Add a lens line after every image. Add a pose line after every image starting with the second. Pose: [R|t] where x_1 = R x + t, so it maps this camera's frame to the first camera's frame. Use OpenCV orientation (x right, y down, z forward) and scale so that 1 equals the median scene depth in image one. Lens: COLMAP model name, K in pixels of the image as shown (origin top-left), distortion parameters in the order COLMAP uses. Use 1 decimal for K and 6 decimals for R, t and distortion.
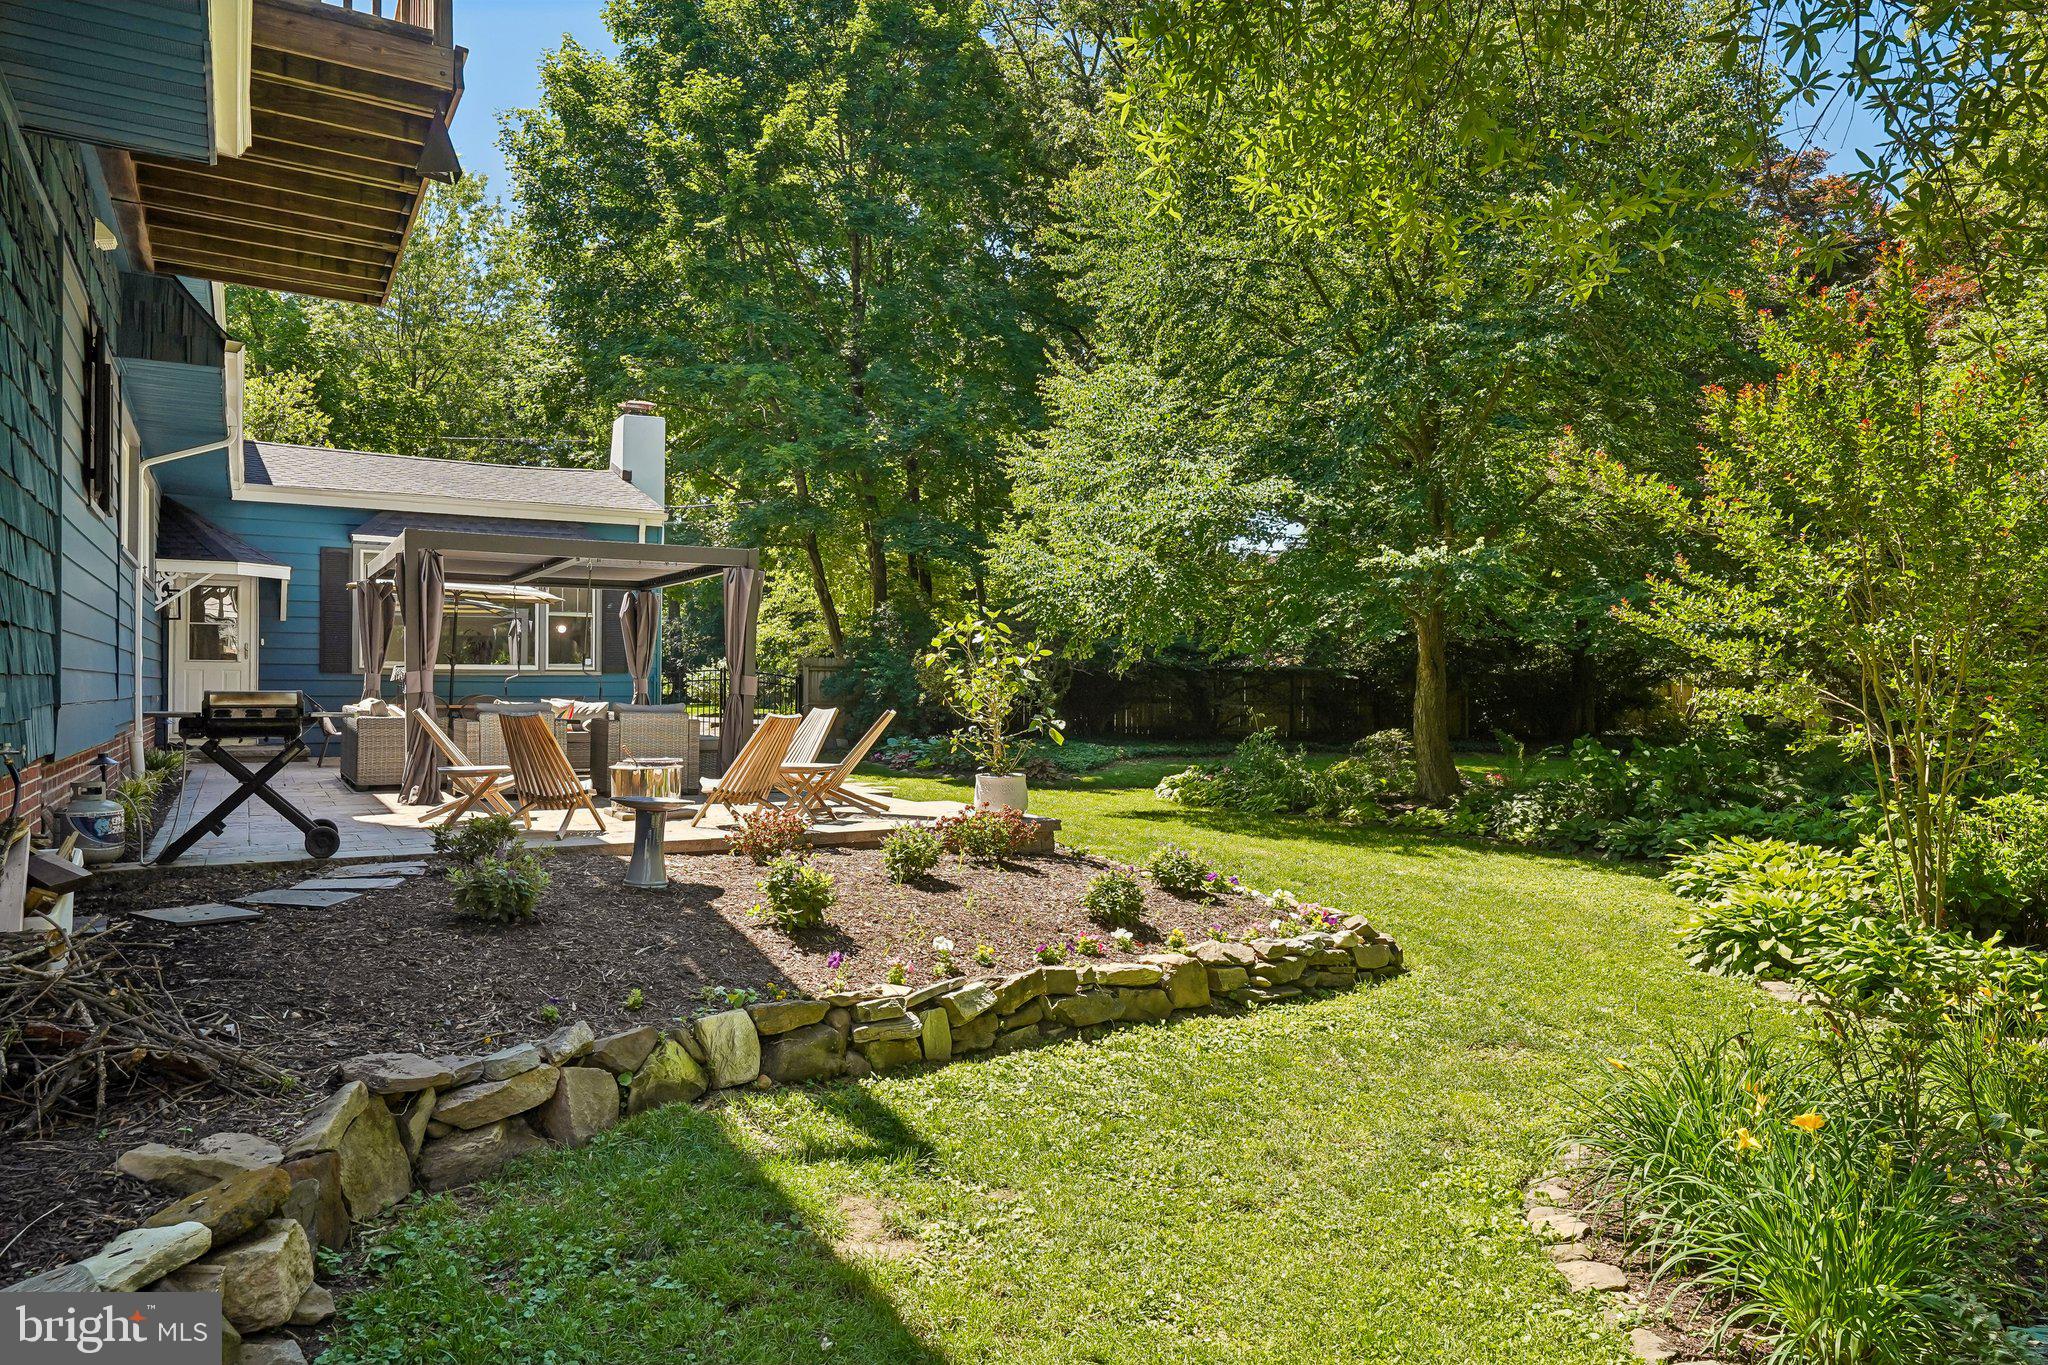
lens RADIAL K [[1393.8, 0, 1024.0], [0, 1393.8, 682.5], [0, 0, 1]] dist [0.039288, -0.000280]
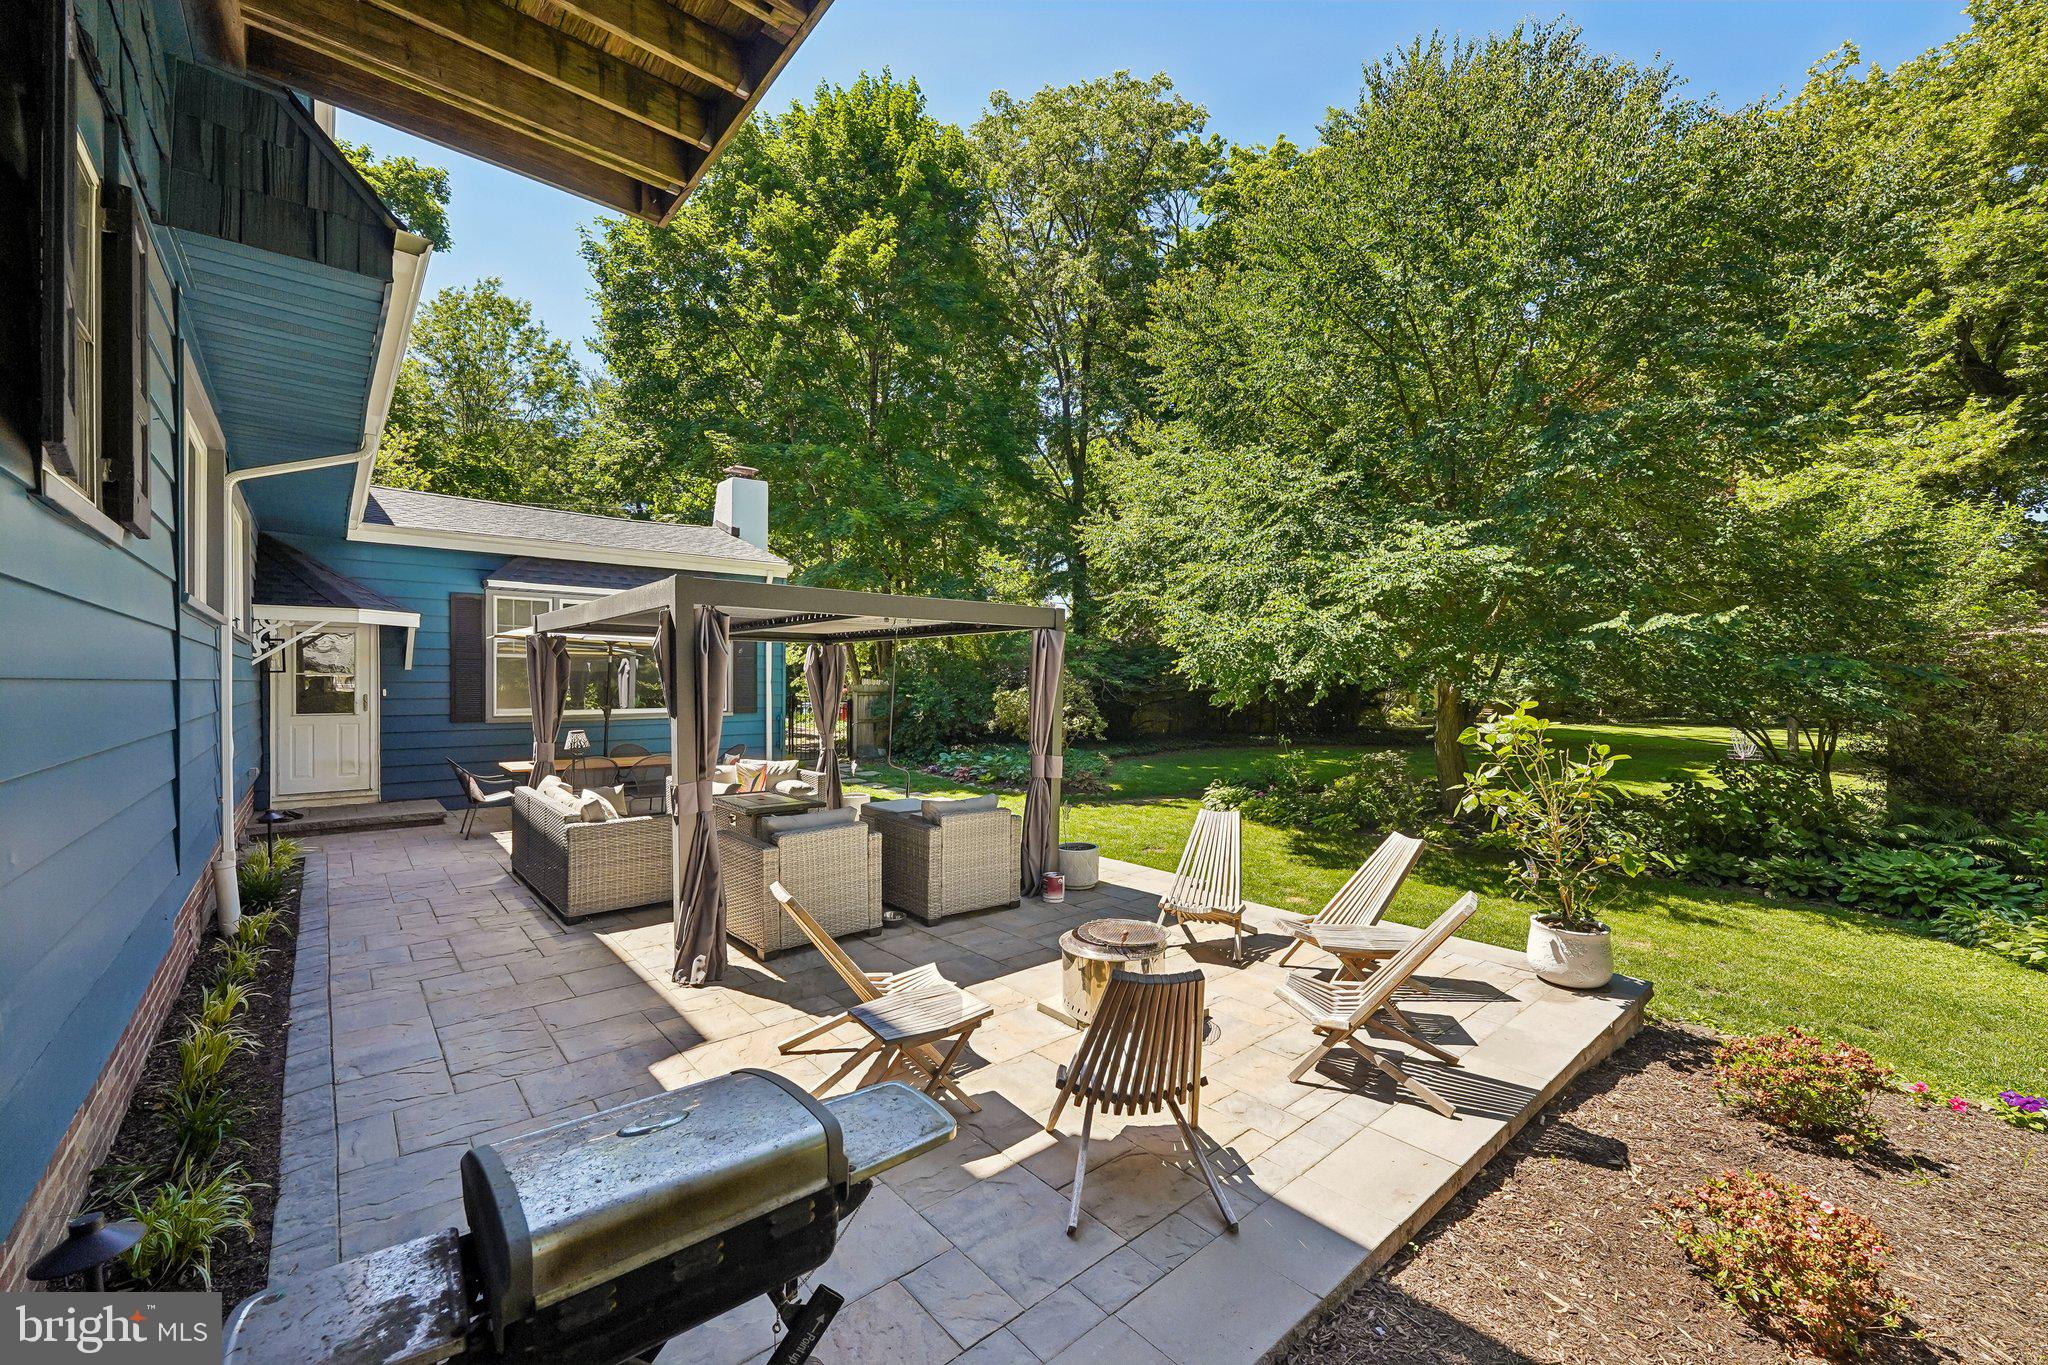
lens RADIAL K [[813.1, 0, 1024.0], [0, 813.1, 682.5], [0, 0, 1]] dist [0.000069, 0.000188]
pose [[0.978731, -0.003472, 0.205116, -0.237846], [0.001367, 0.999945, 0.010408, -0.041273], [-0.205141, -0.009906, 0.978682, 0.389372]]
